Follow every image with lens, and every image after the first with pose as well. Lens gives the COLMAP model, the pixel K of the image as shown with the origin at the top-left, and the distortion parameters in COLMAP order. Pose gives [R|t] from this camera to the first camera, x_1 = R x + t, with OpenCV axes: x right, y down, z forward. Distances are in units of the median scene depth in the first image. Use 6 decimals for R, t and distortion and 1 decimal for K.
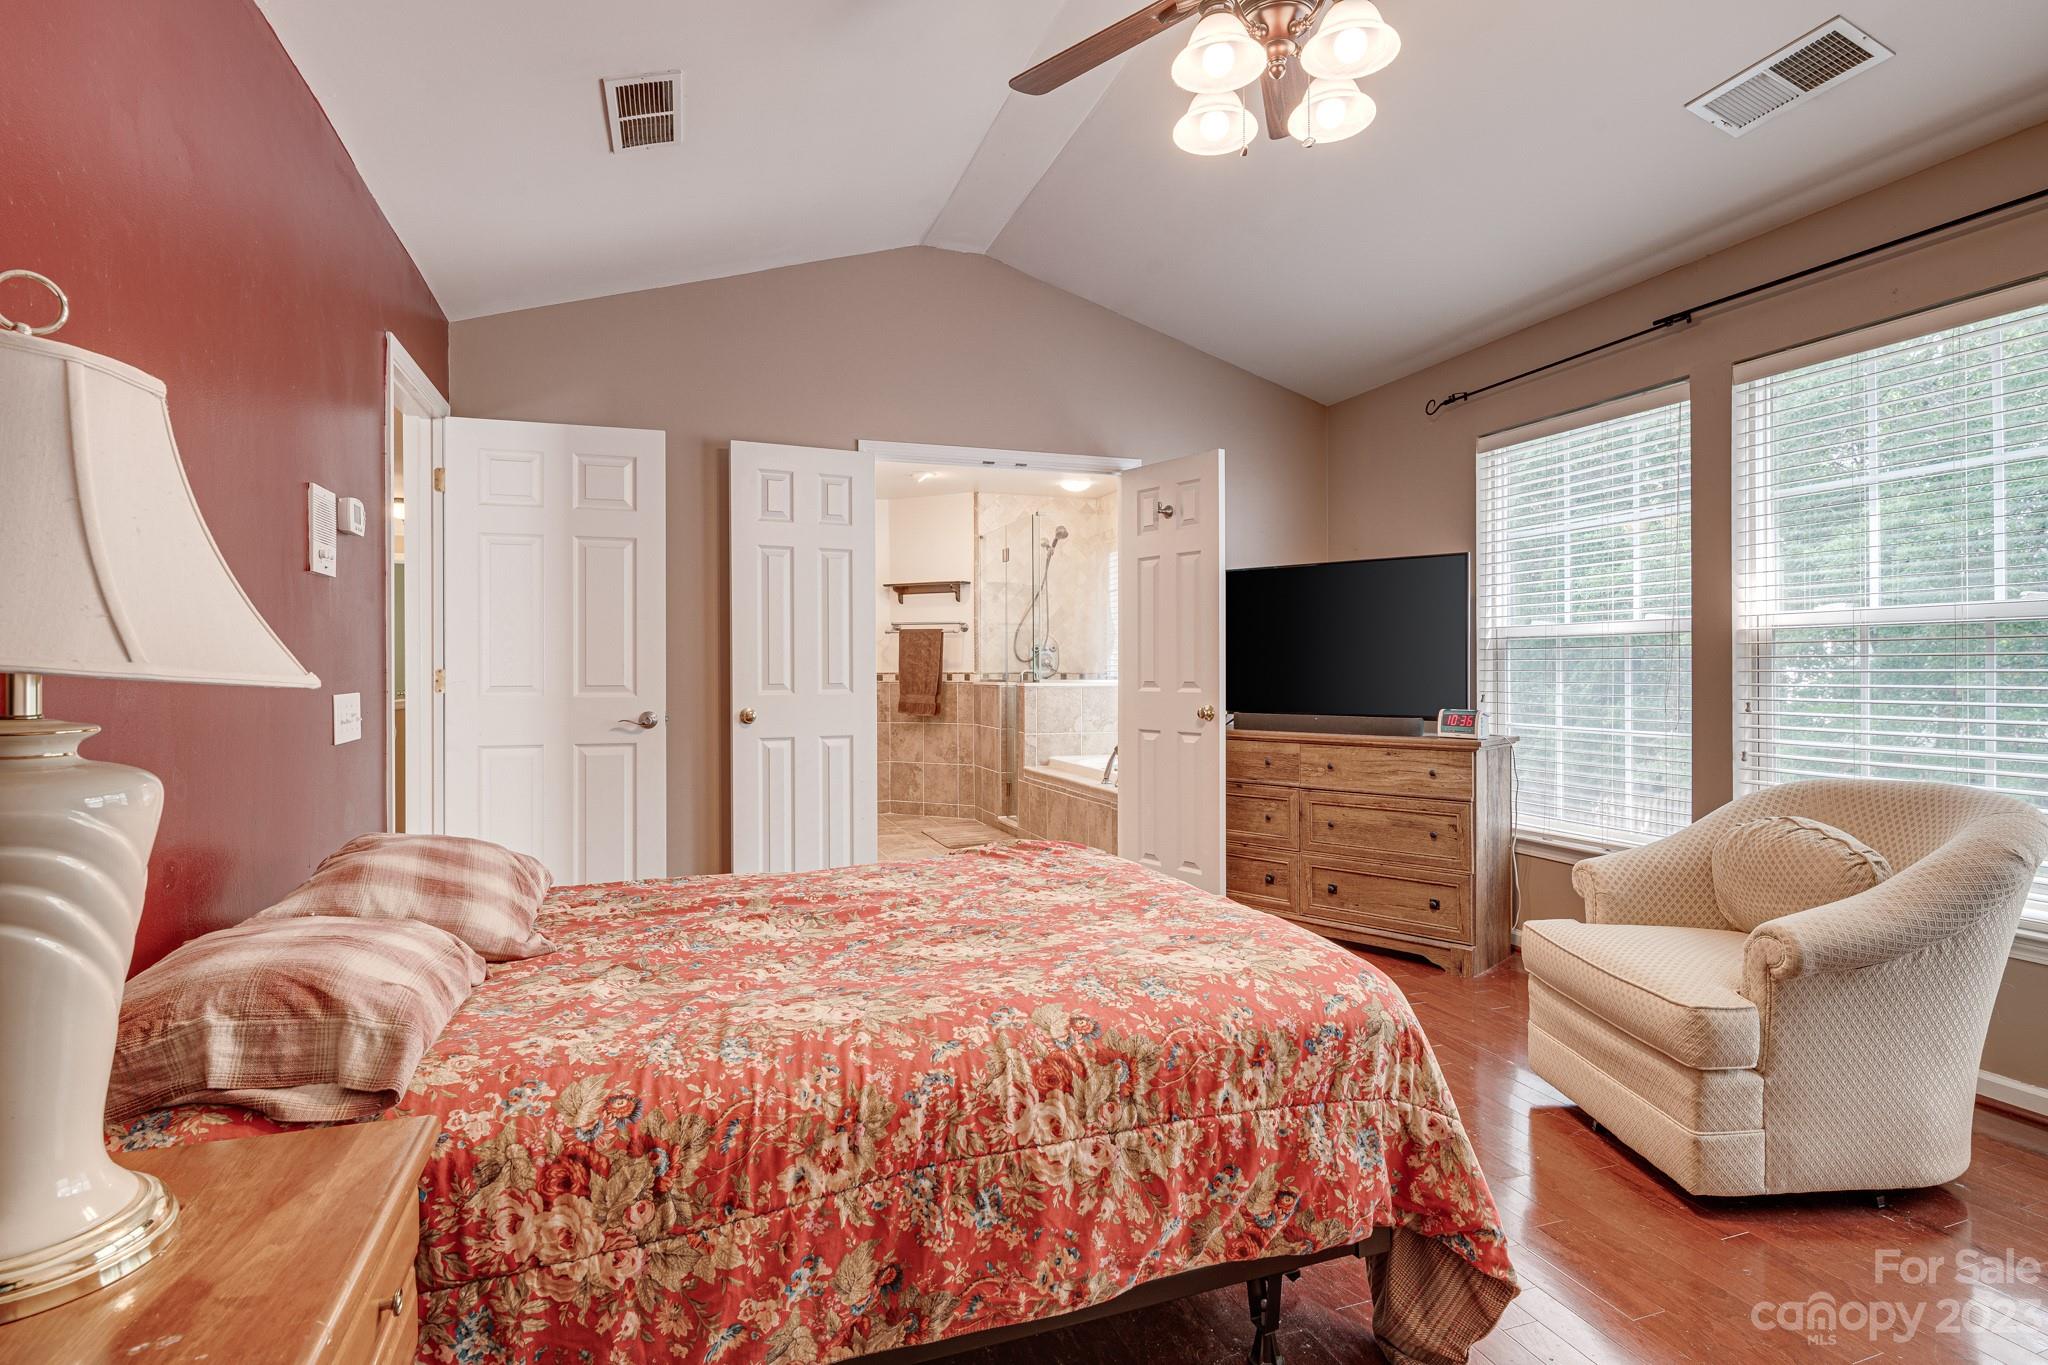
lens RADIAL K [[1034.1, 0, 1017.7], [0, 1034.1, 684.7], [0, 0, 1]] dist [0.006993, -0.011156]
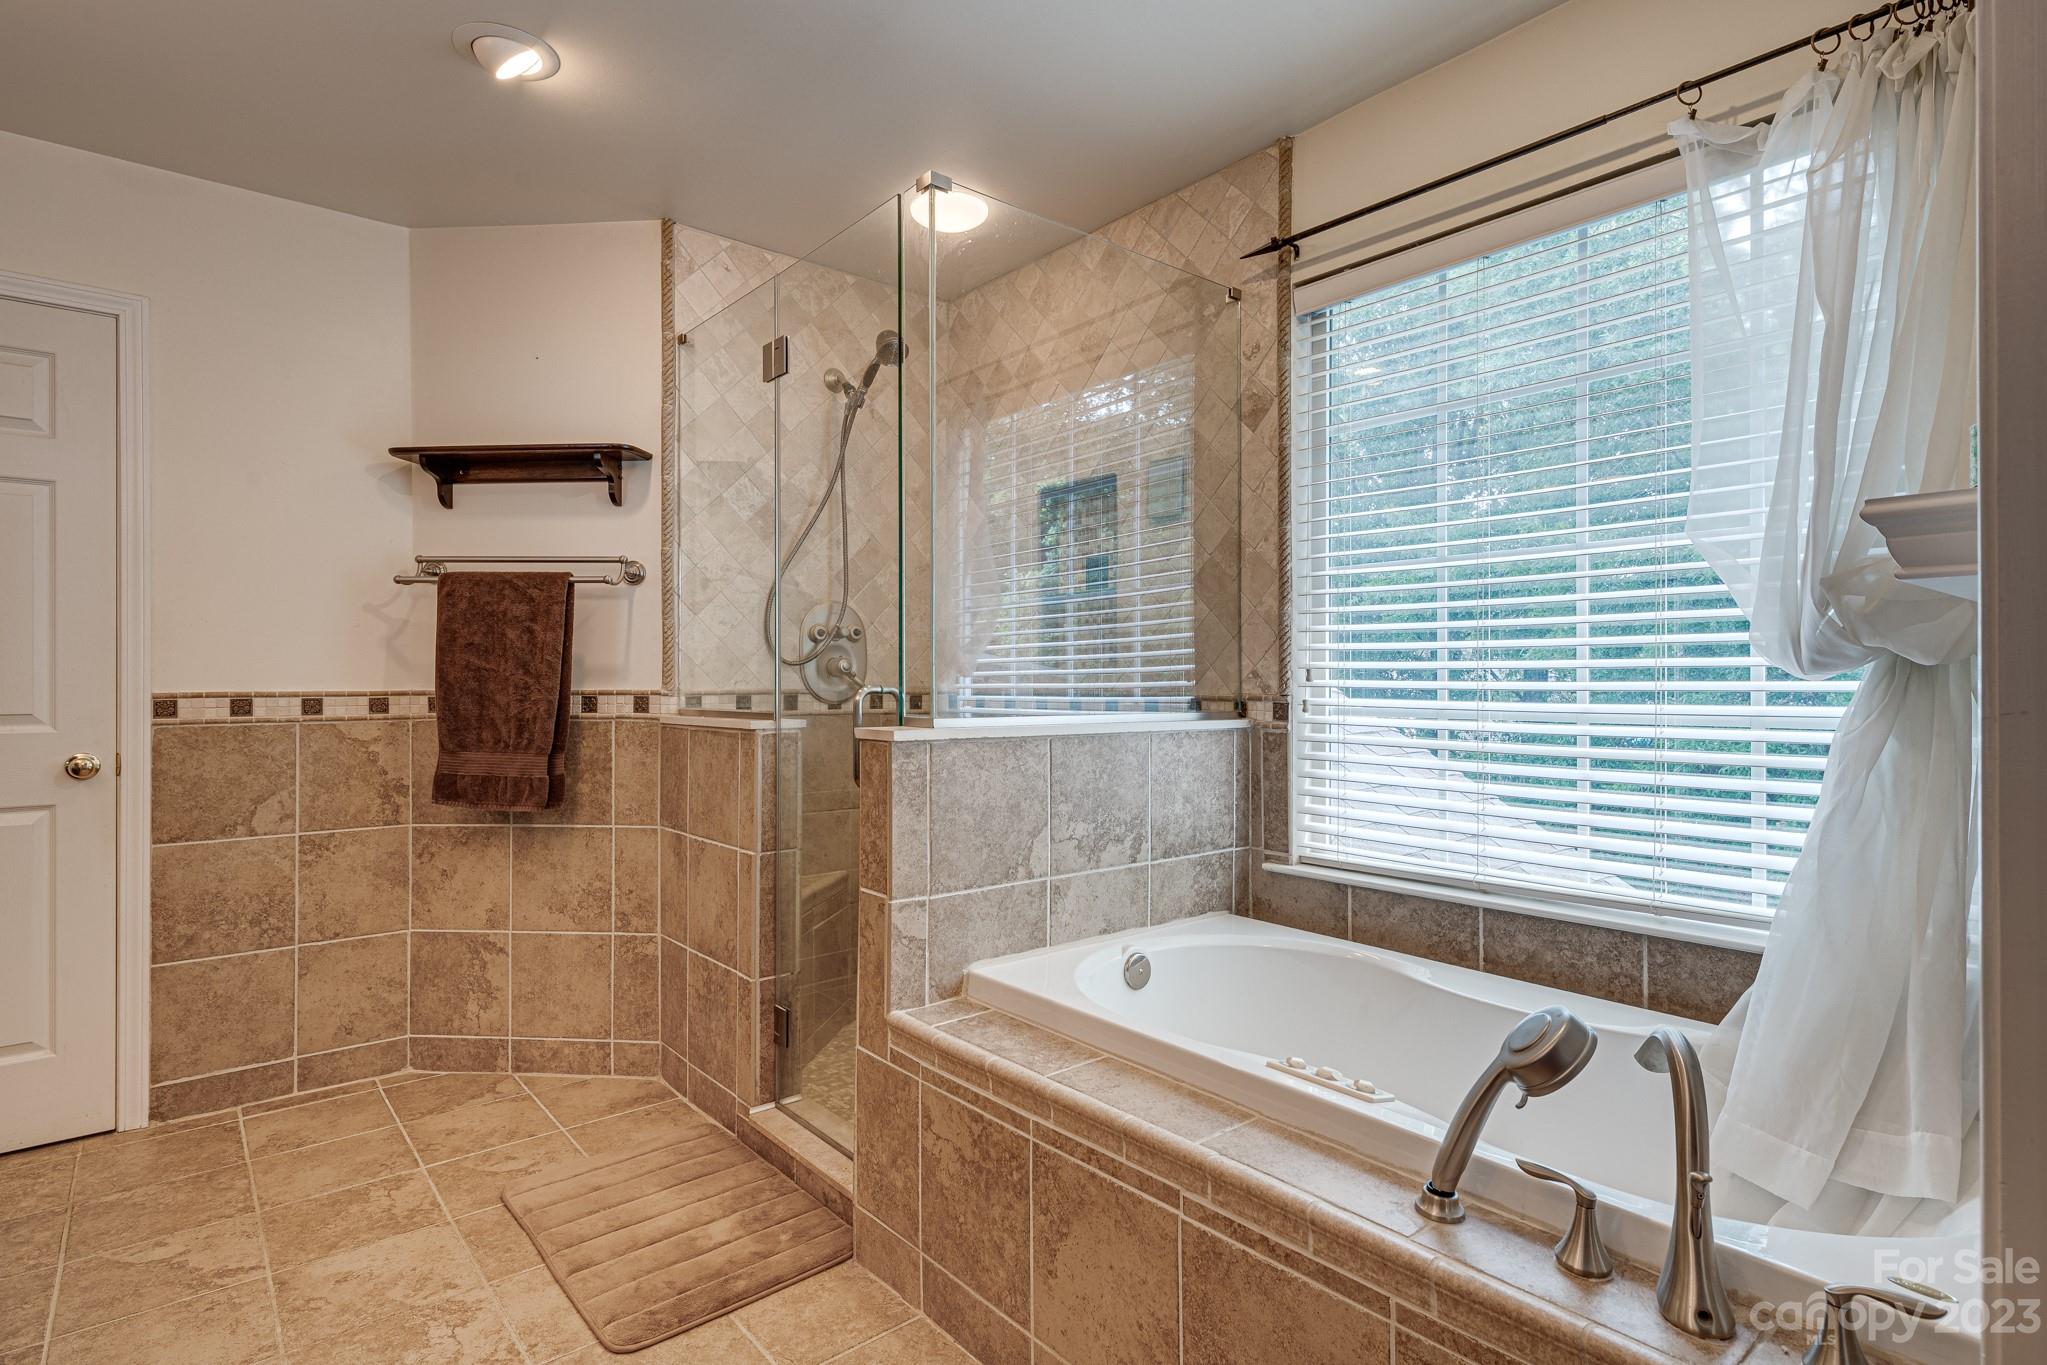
lens RADIAL K [[1033.6, 0, 1037.9], [0, 1033.6, 679.4], [0, 0, 1]] dist [0.006993, -0.011156]
pose [[0.929575, 0.003183, 0.368618, -0.053888], [0.003052, 0.999862, -0.016331, -0.009598], [-0.368619, 0.016306, 0.929437, 0.597666]]
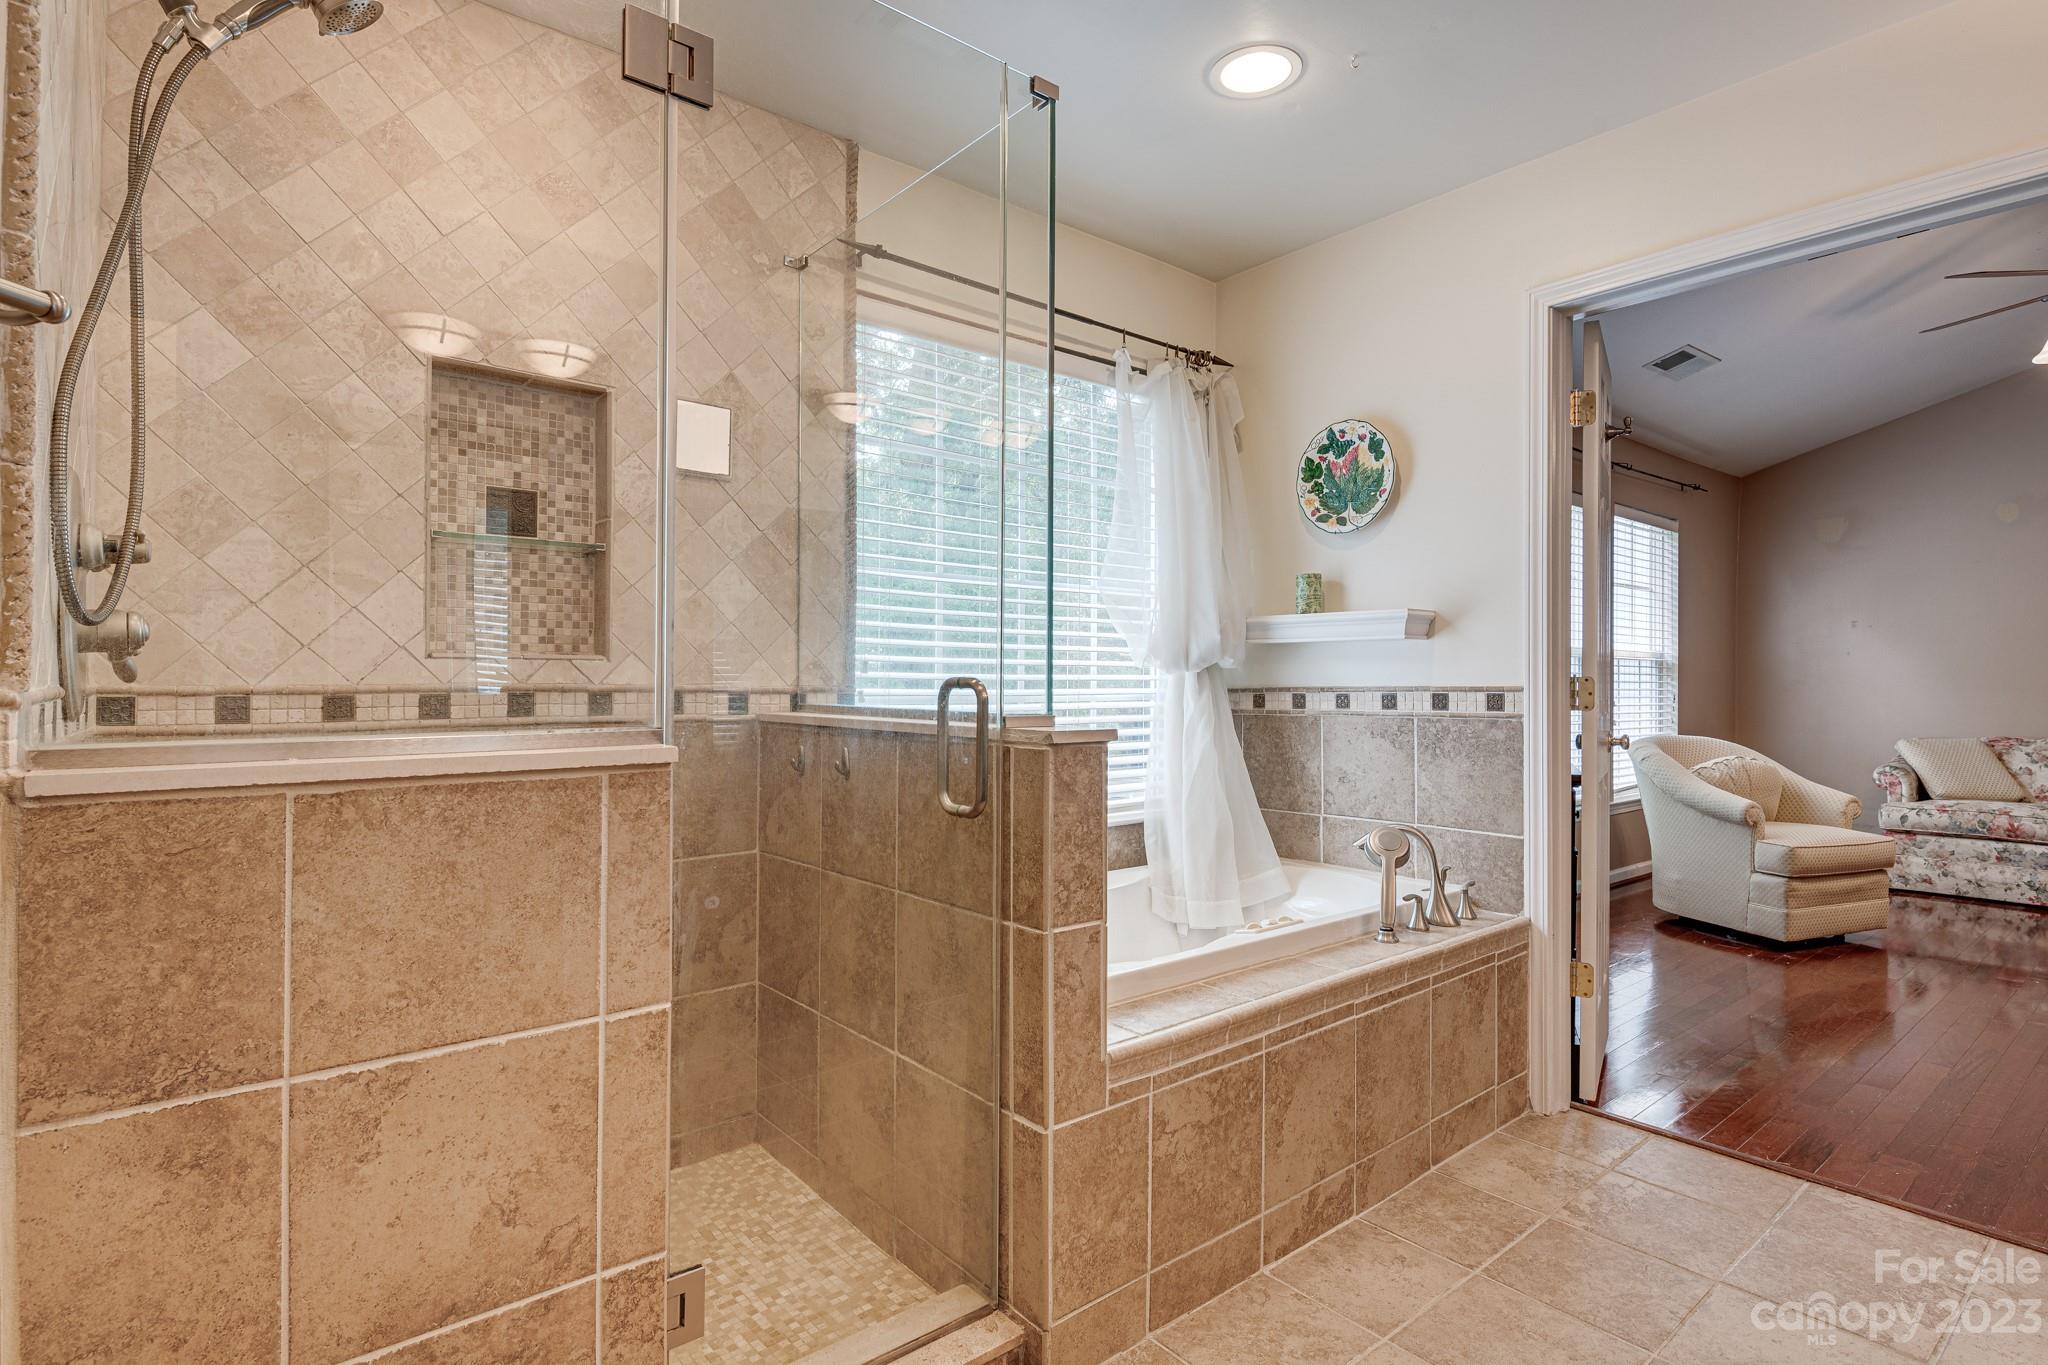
lens RADIAL K [[1034.1, 0, 1013.5], [0, 1034.1, 677.5], [0, 0, 1]] dist [0.006993, -0.011156]
pose [[-0.355182, -0.002107, 0.934795, -0.193914], [0.007637, 0.999958, 0.005156, -0.013860], [-0.934766, 0.008970, -0.355151, 0.942694]]
